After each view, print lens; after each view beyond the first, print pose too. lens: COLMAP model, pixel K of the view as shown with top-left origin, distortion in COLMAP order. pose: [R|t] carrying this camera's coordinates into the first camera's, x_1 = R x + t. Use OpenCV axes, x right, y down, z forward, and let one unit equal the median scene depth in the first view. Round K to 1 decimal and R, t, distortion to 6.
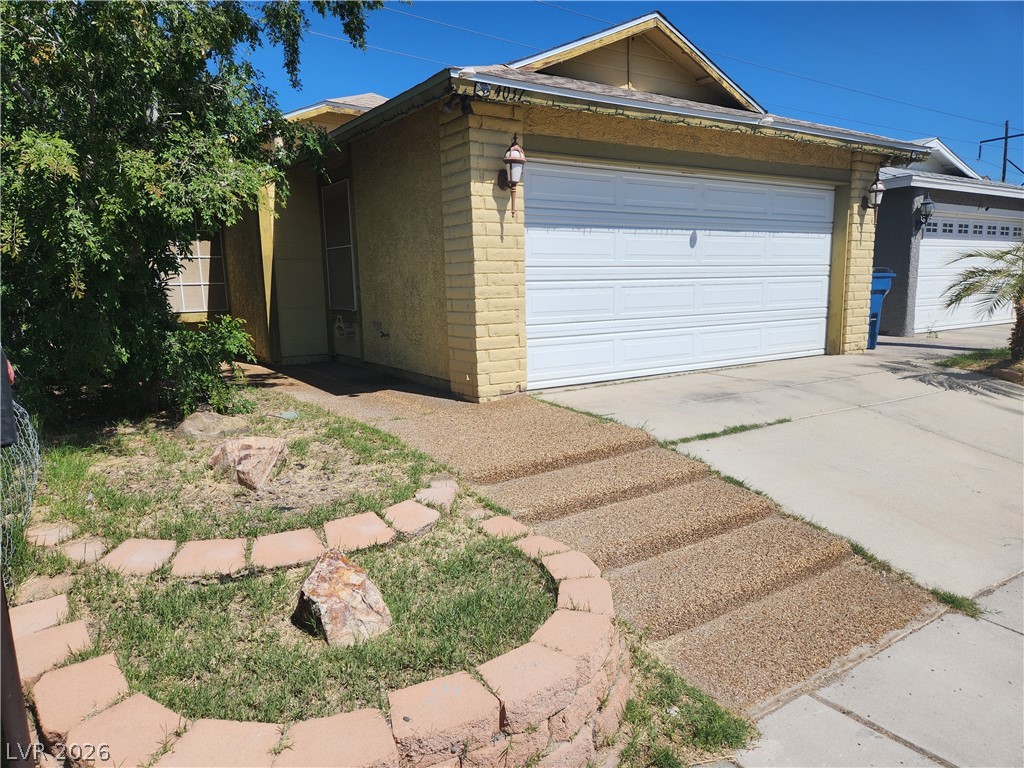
lens RADIAL K [[680.1, 0, 511.6], [0, 680.1, 382.5], [0, 0, 1]] dist [0.045835, -0.001657]
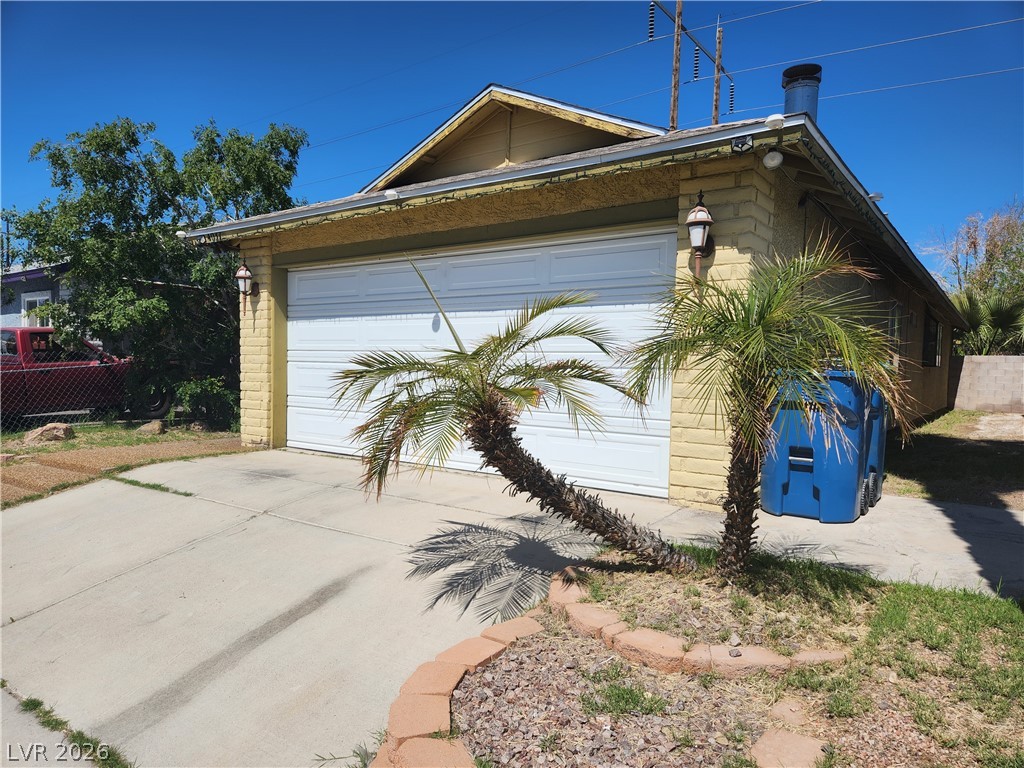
lens RADIAL K [[680.1, 0, 509.9], [0, 680.1, 387.9], [0, 0, 1]] dist [0.045835, -0.001657]
pose [[0.349618, 0.057454, -0.935129, 1.221175], [-0.158976, 0.987282, 0.001221, -0.147917], [0.923306, 0.148237, 0.354305, 0.824649]]
